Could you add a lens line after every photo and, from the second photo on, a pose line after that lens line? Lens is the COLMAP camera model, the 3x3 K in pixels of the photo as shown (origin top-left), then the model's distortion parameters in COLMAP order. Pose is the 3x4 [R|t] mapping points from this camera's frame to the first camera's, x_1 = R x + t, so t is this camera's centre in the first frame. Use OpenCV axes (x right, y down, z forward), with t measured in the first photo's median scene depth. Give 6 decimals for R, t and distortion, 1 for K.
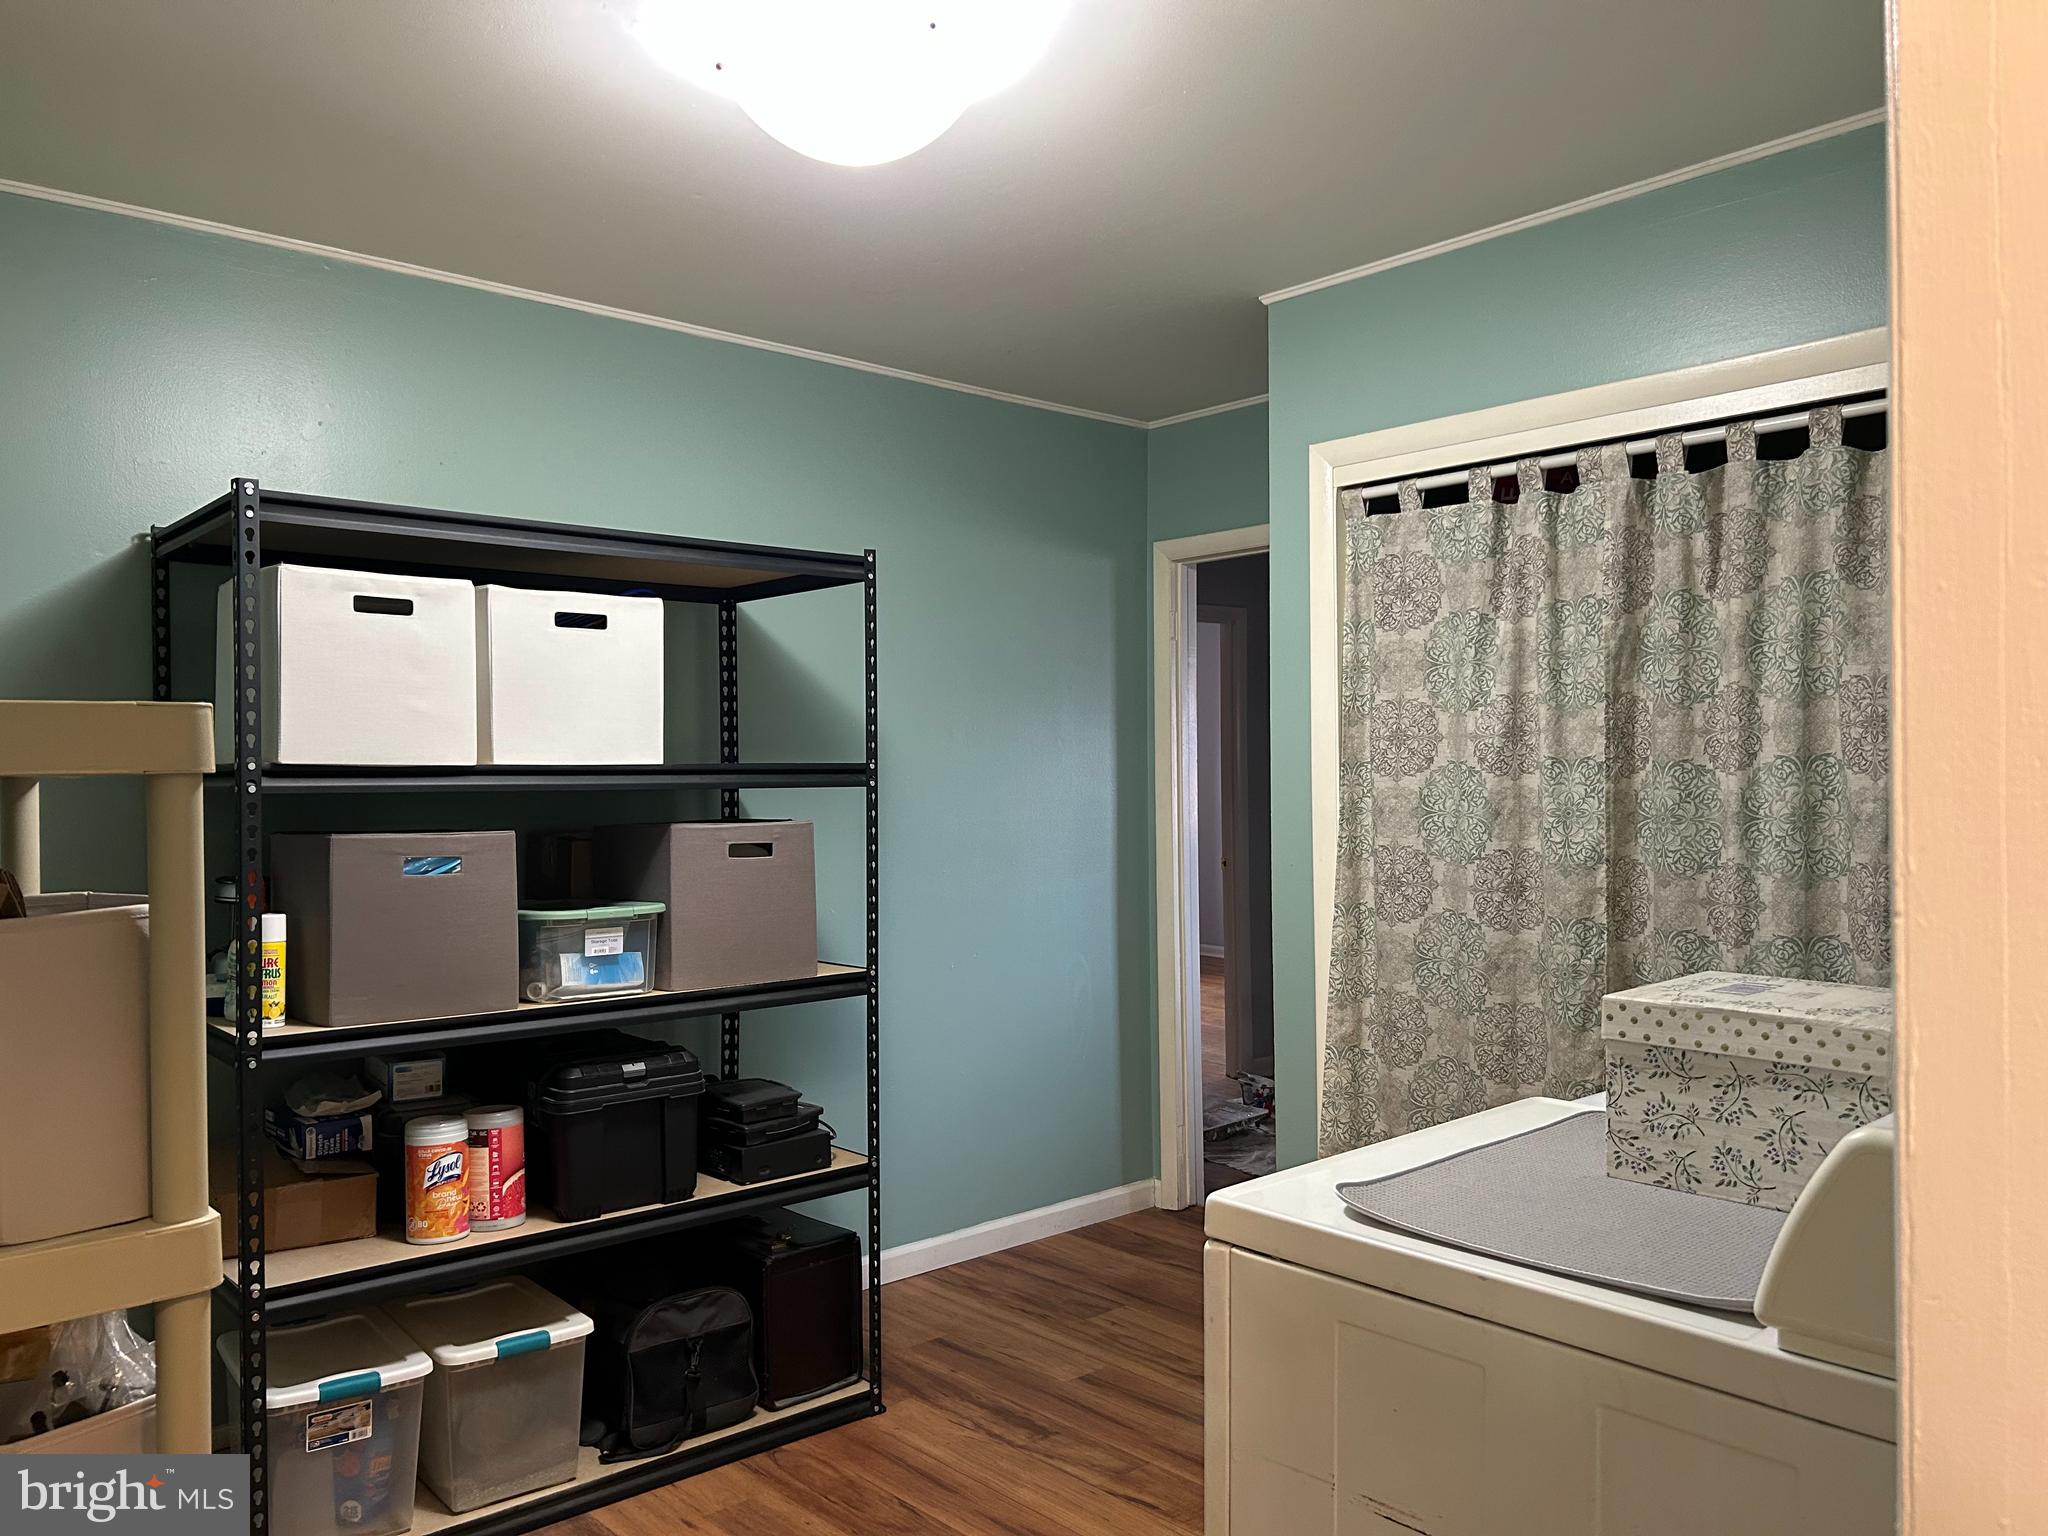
lens RADIAL K [[1569.9, 0, 1023.7], [0, 1569.9, 771.6], [0, 0, 1]] dist [0.073804, -0.090133]
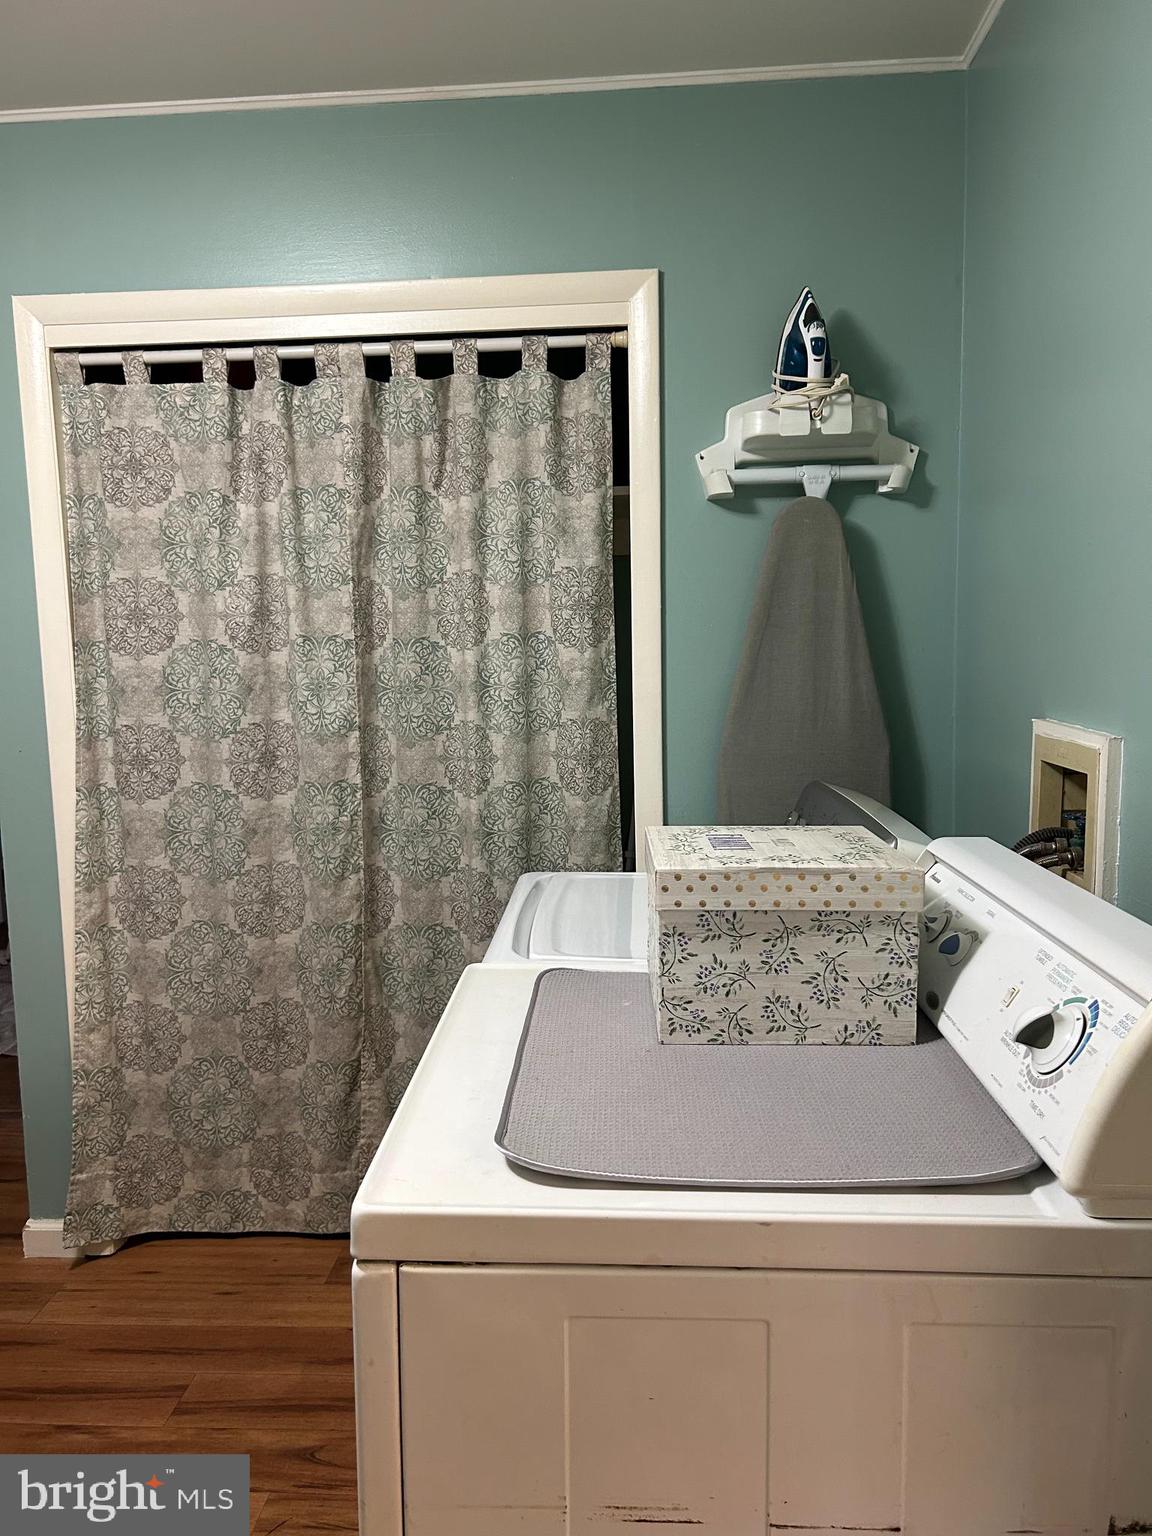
lens RADIAL K [[1177.4, 0, 578.3], [0, 1177.4, 774.3], [0, 0, 1]] dist [0.073804, -0.090133]
pose [[0.721213, -0.084528, 0.687536, -0.097073], [0.015064, 0.994206, 0.106429, 0.002117], [-0.692549, -0.066401, 0.718308, 0.286585]]
